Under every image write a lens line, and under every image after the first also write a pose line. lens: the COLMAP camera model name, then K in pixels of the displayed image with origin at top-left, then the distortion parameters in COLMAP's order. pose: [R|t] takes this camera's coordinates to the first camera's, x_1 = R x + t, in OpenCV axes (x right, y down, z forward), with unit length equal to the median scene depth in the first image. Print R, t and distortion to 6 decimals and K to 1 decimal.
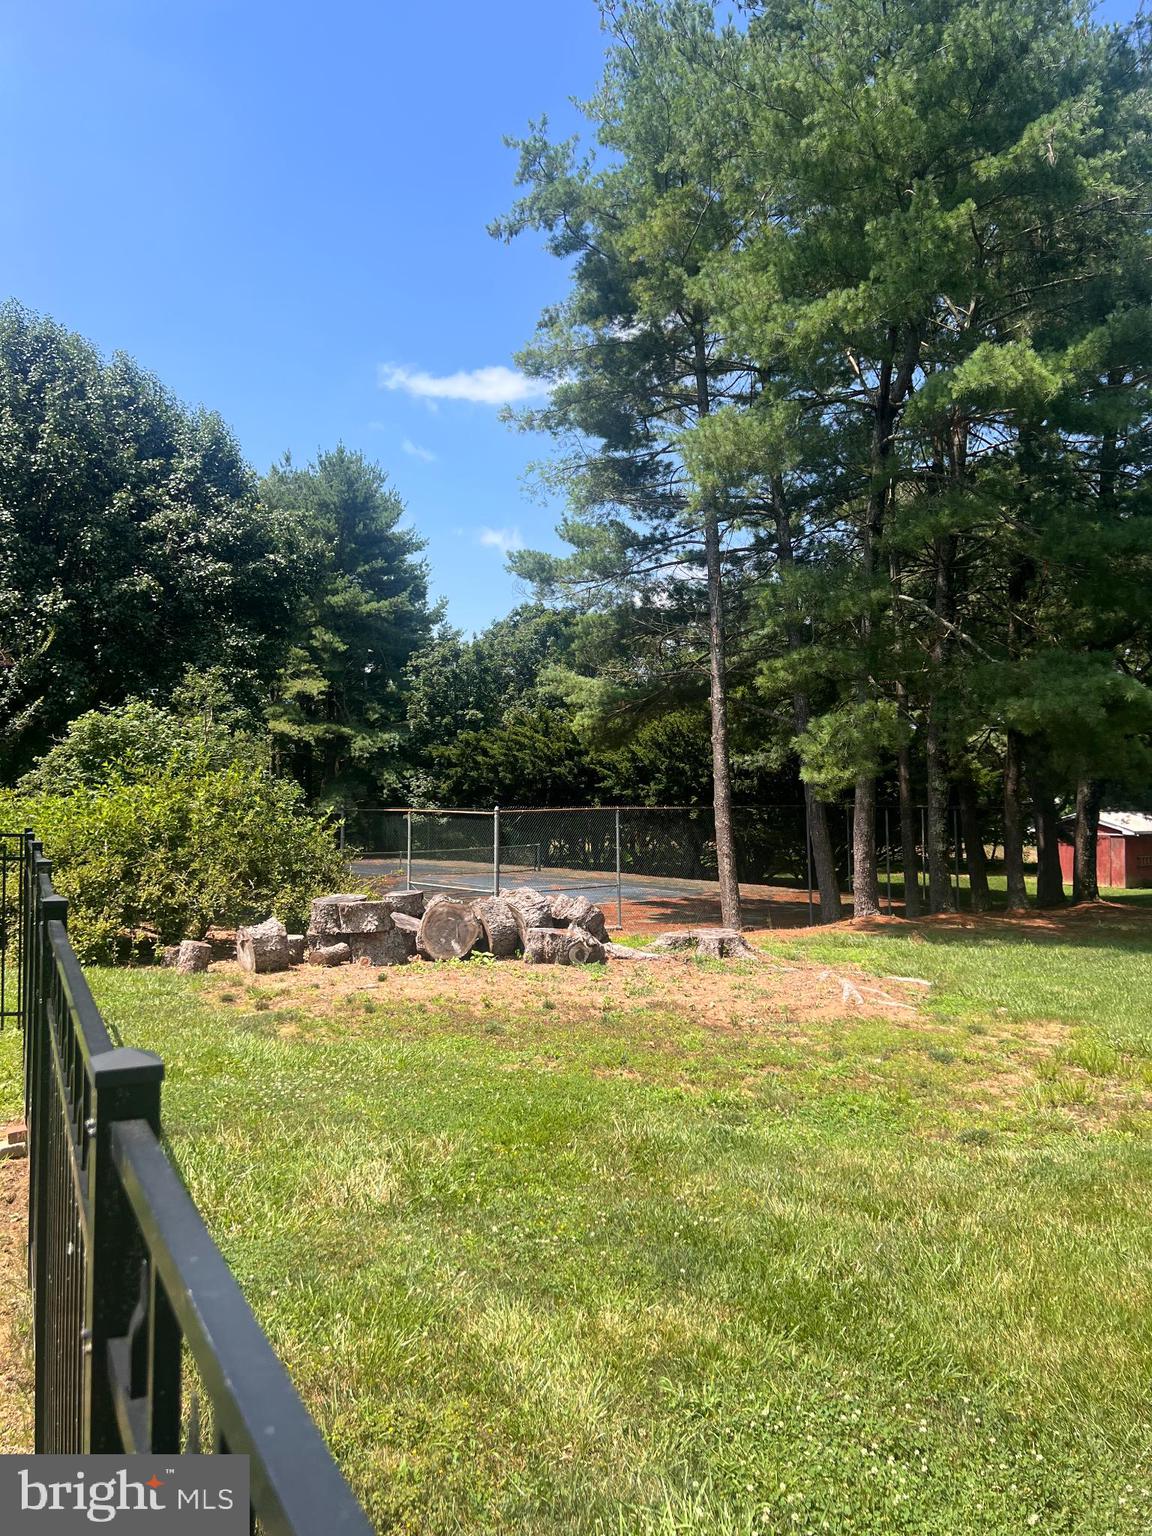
lens RADIAL K [[1148.4, 0, 567.0], [0, 1148.4, 767.7], [0, 0, 1]] dist [0.056602, -0.059051]
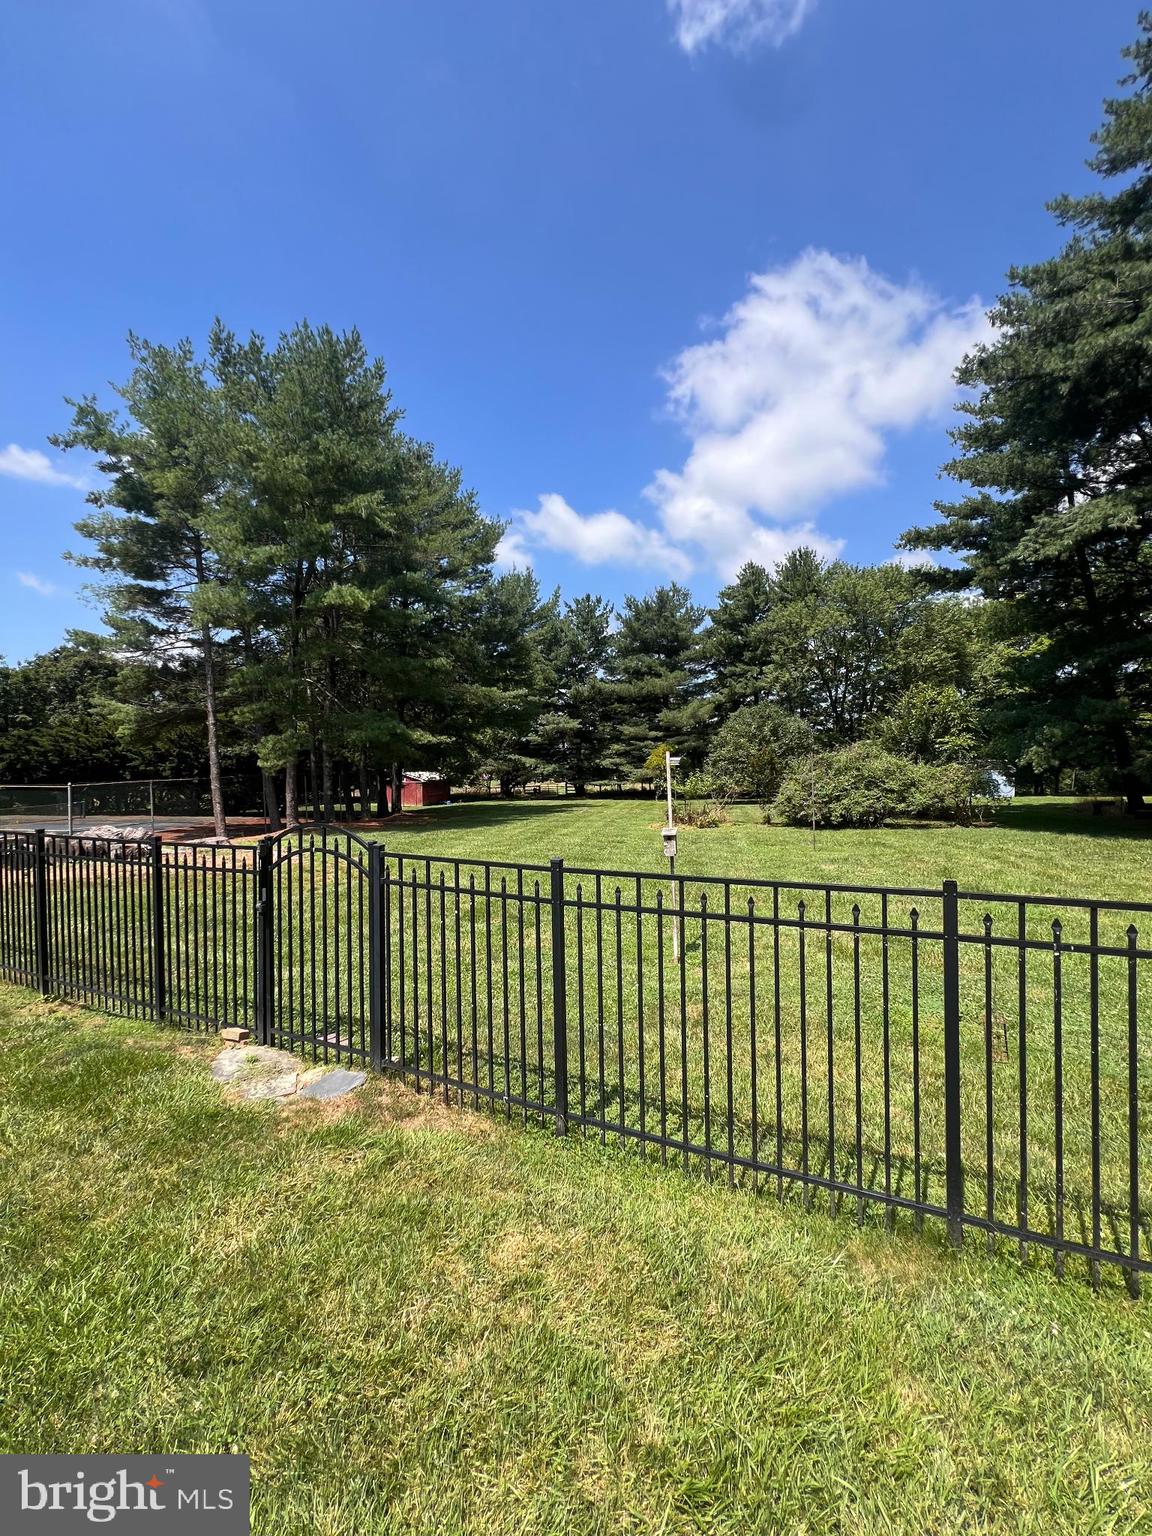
lens RADIAL K [[615.1, 0, 581.1], [0, 615.1, 765.3], [0, 0, 1]] dist [-0.005967, 0.000456]
pose [[0.779916, -0.019208, 0.625590, -0.043788], [0.000082, 0.999532, 0.030587, -0.026205], [-0.625884, -0.023804, 0.779553, -0.276229]]
